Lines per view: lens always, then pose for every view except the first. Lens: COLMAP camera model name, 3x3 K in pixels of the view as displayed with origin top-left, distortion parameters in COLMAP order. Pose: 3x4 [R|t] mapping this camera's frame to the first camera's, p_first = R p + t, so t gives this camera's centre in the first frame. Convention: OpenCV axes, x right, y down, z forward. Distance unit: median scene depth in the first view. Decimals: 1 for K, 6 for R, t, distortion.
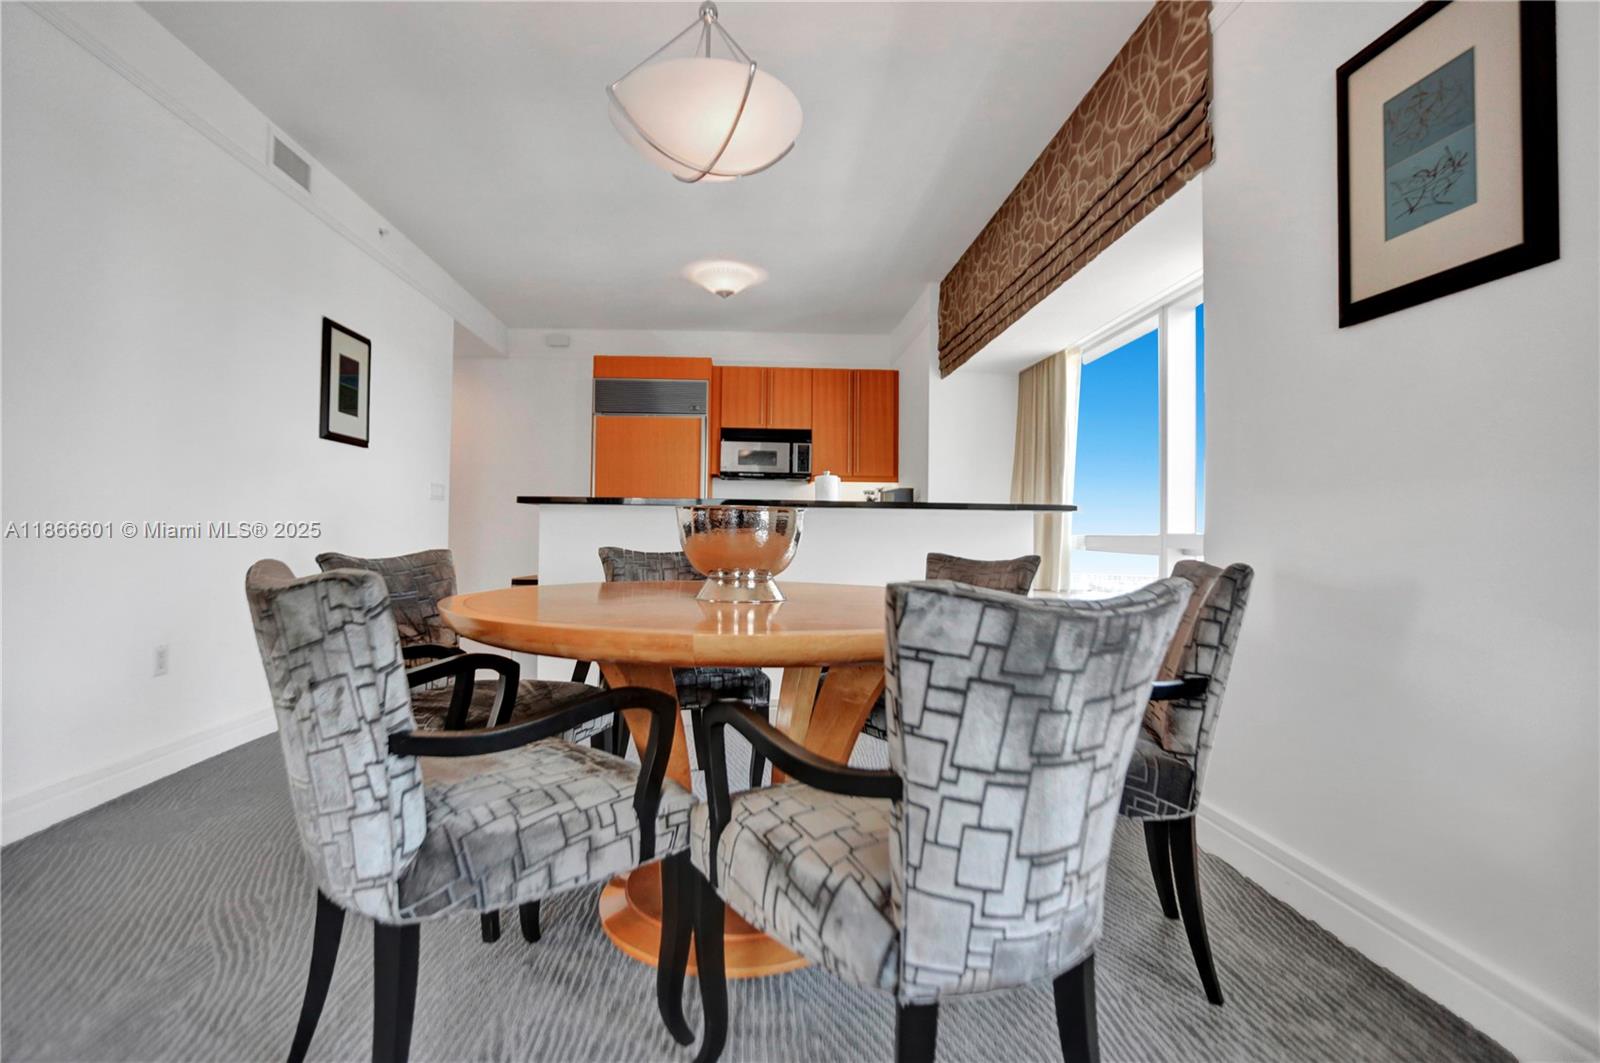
lens RADIAL K [[748.9, 0, 800.0], [0, 748.9, 531.5], [0, 0, 1]] dist [-0.038861, 0.009804]
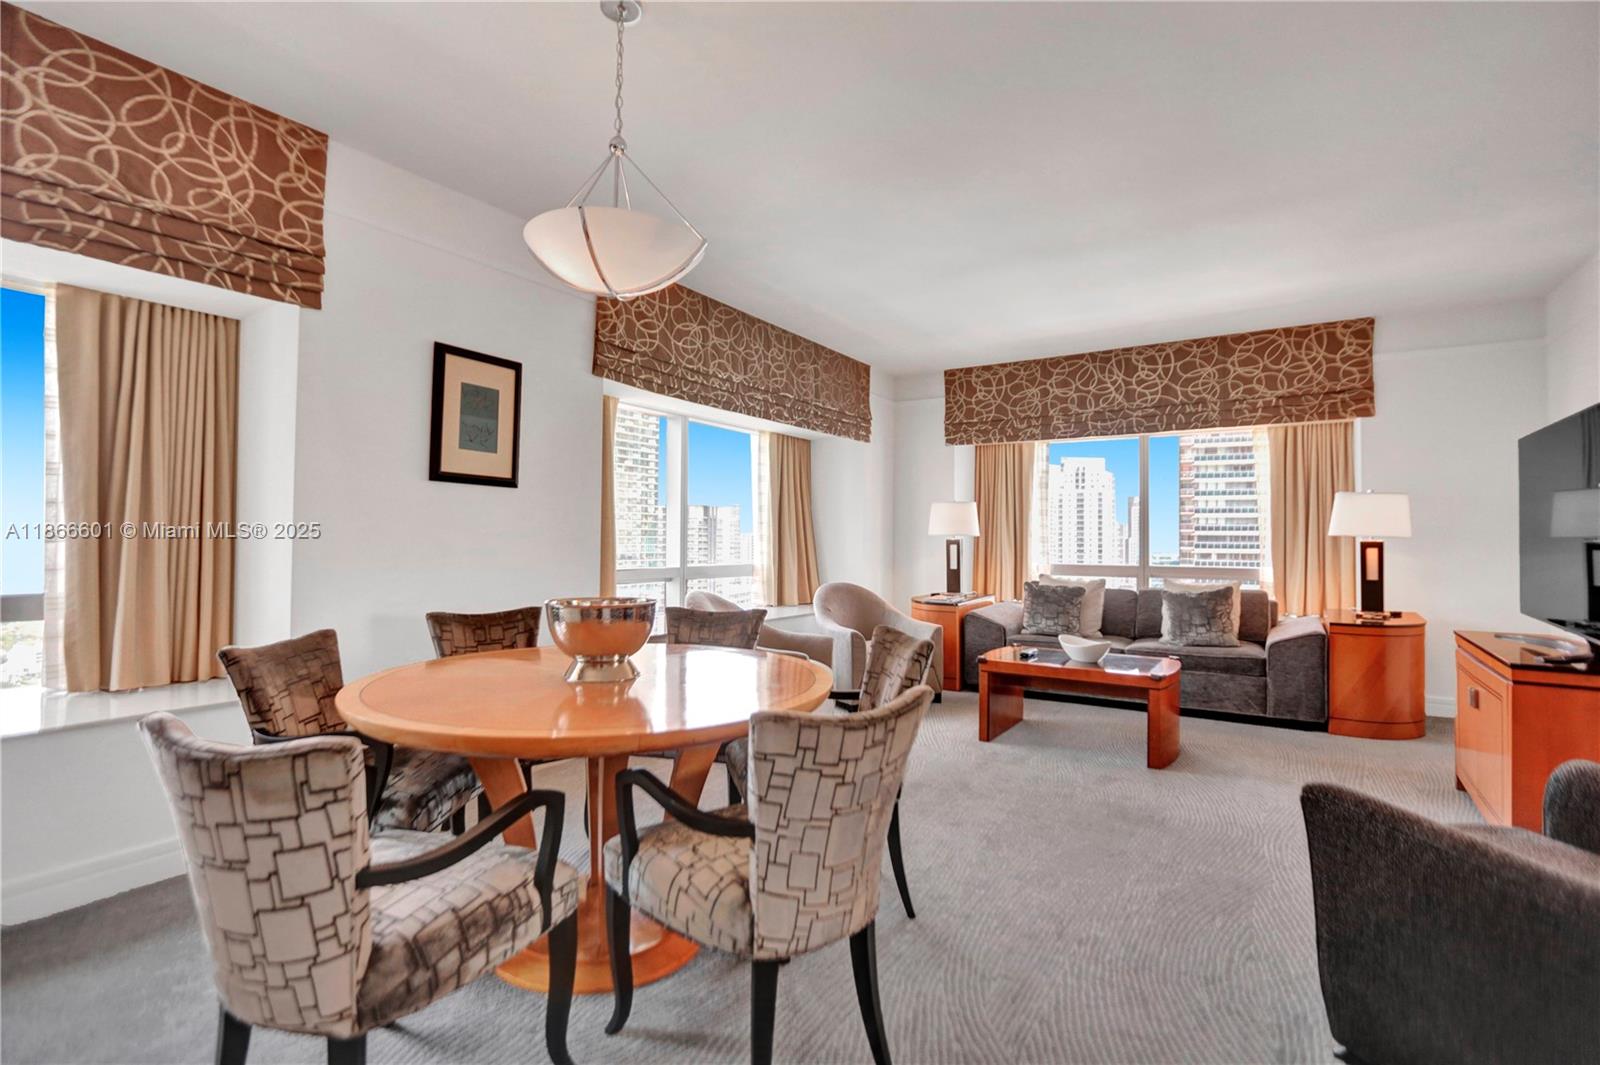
lens RADIAL K [[757.5, 0, 803.3], [0, 757.5, 509.2], [0, 0, 1]] dist [-0.014166, 0.001066]
pose [[-0.801877, 0.009953, 0.597406, -1.220822], [-0.013856, 0.999283, -0.035246, -0.163707], [-0.597329, -0.036541, -0.801164, 2.082206]]
